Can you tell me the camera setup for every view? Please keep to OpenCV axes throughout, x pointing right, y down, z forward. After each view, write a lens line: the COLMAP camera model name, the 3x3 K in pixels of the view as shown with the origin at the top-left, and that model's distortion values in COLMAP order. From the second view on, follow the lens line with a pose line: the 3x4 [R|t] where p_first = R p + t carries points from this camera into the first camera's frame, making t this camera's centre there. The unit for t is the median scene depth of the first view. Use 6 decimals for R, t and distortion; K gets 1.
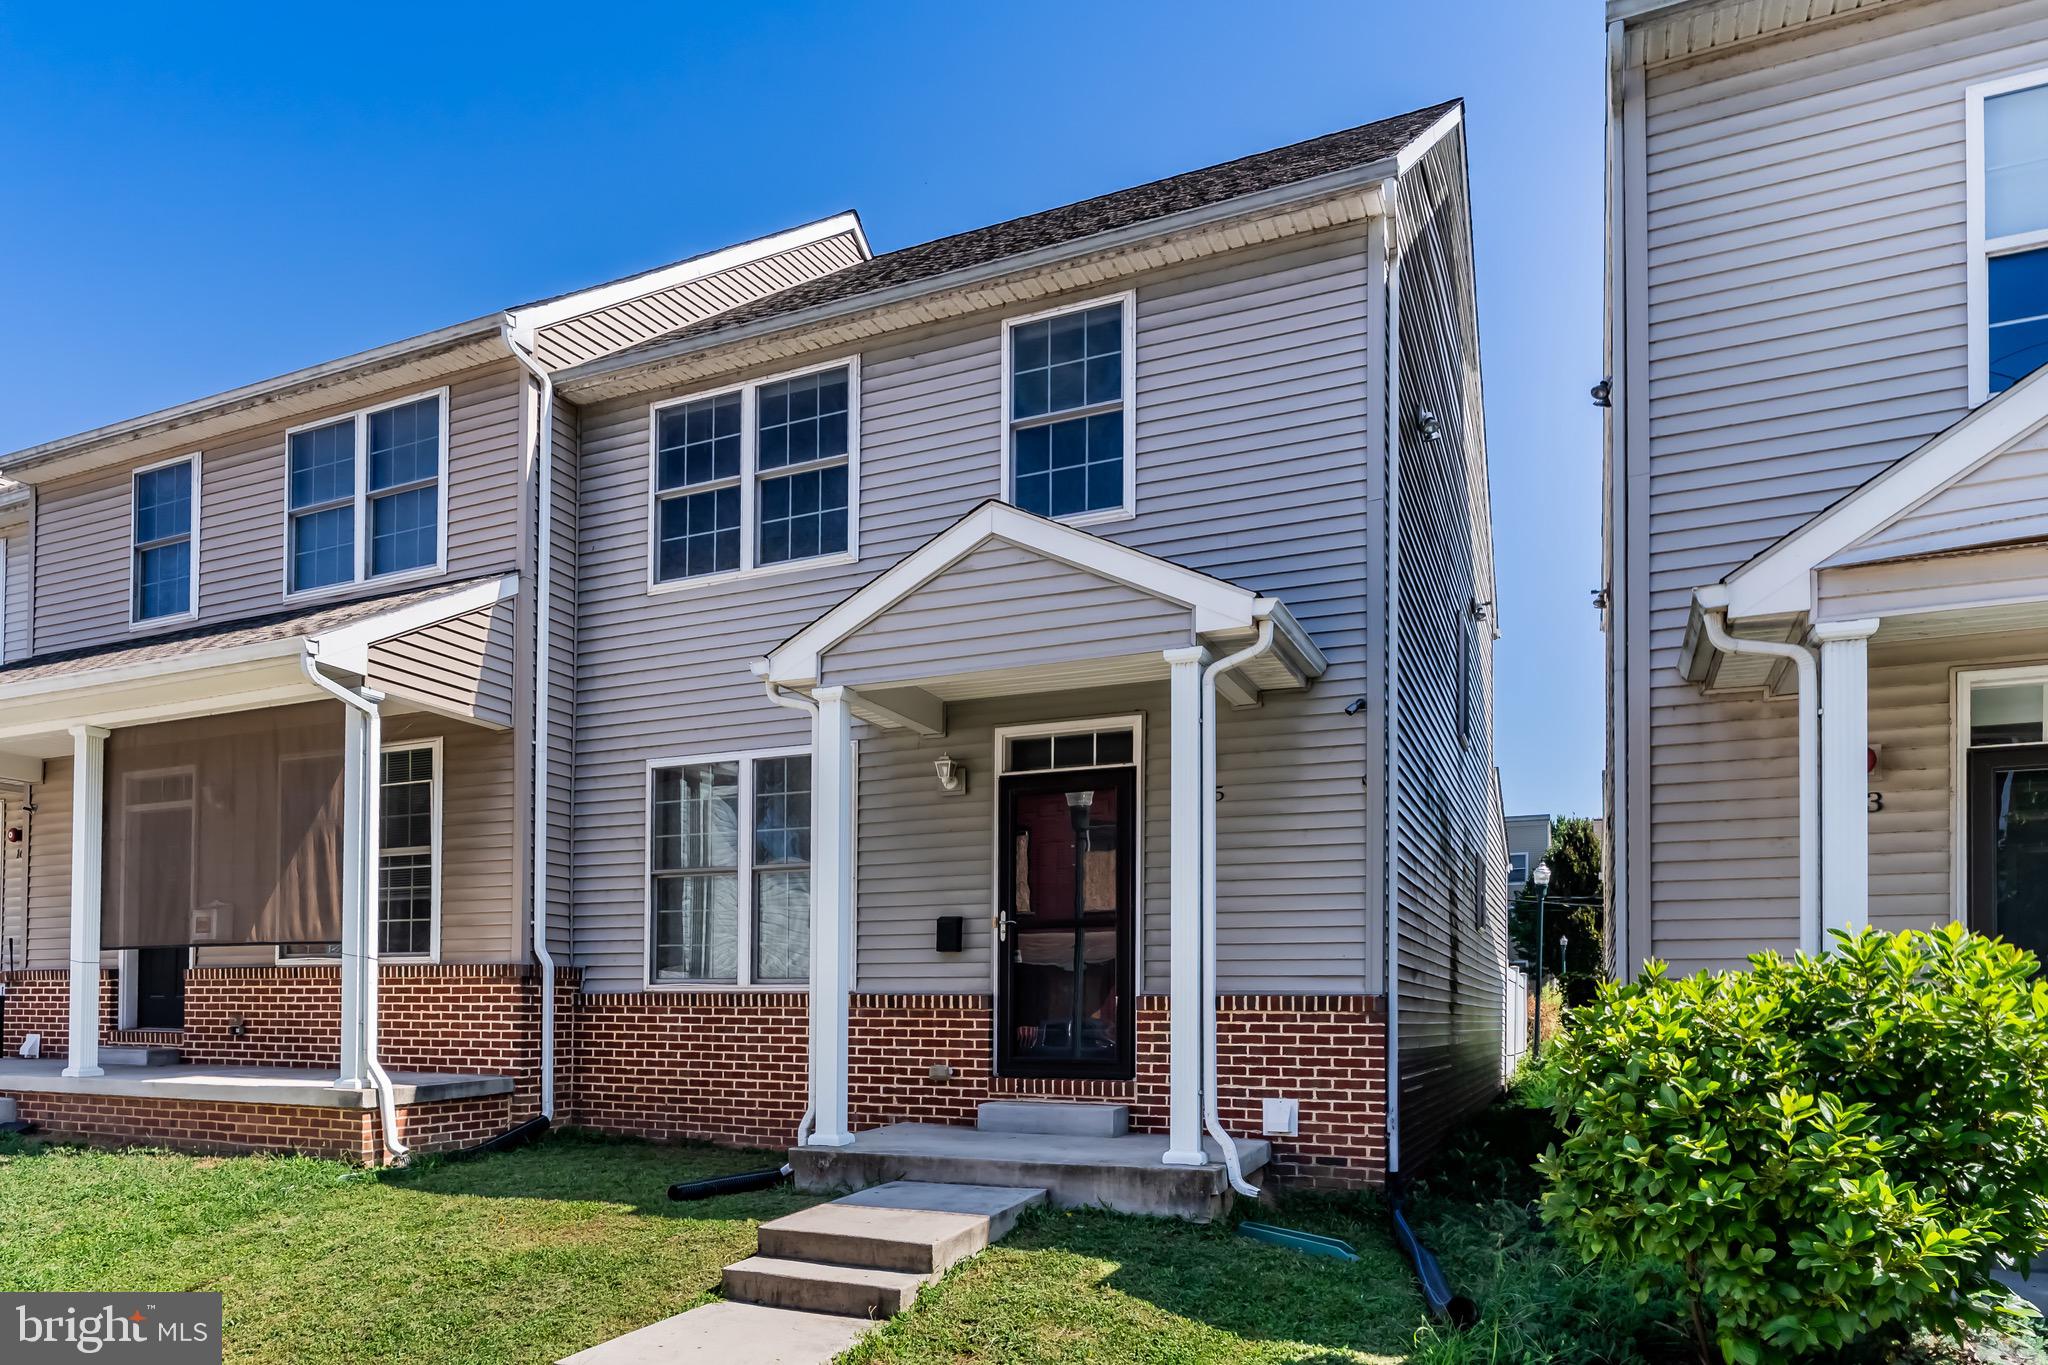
lens RADIAL K [[1033.5, 0, 1022.3], [0, 1033.5, 749.9], [0, 0, 1]] dist [-0.001821, 0.000145]
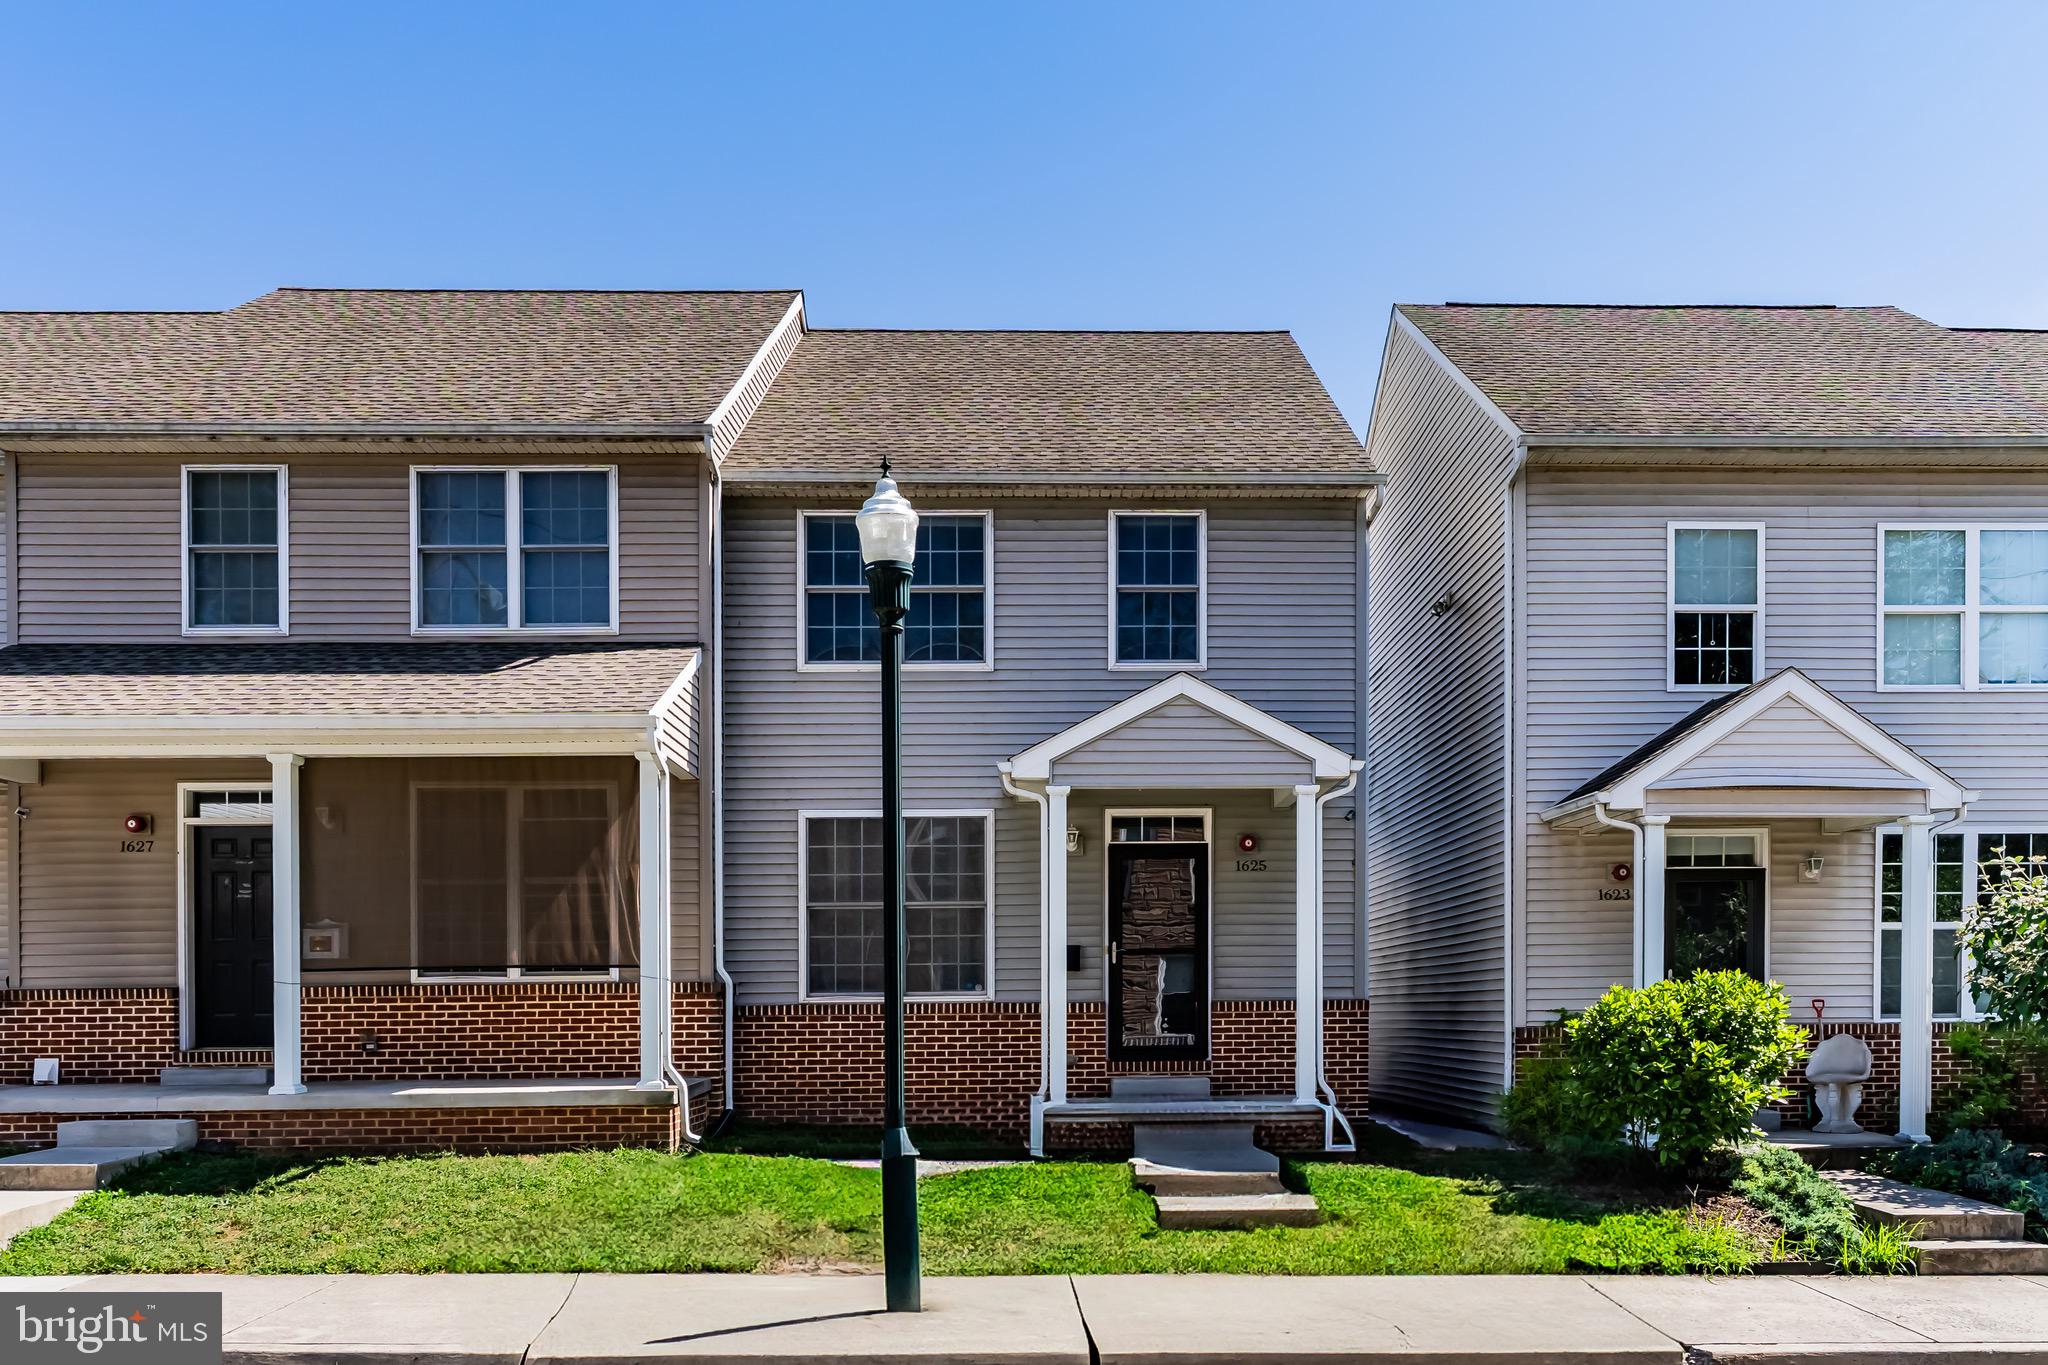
lens RADIAL K [[1058.0, 0, 1019.1], [0, 1058.0, 696.9], [0, 0, 1]] dist [-0.004469, 0.001136]
pose [[0.927254, 0.089308, 0.363626, -0.670705], [-0.075084, 0.995763, -0.053098, -0.087009], [-0.366827, 0.021933, 0.930031, -0.289071]]
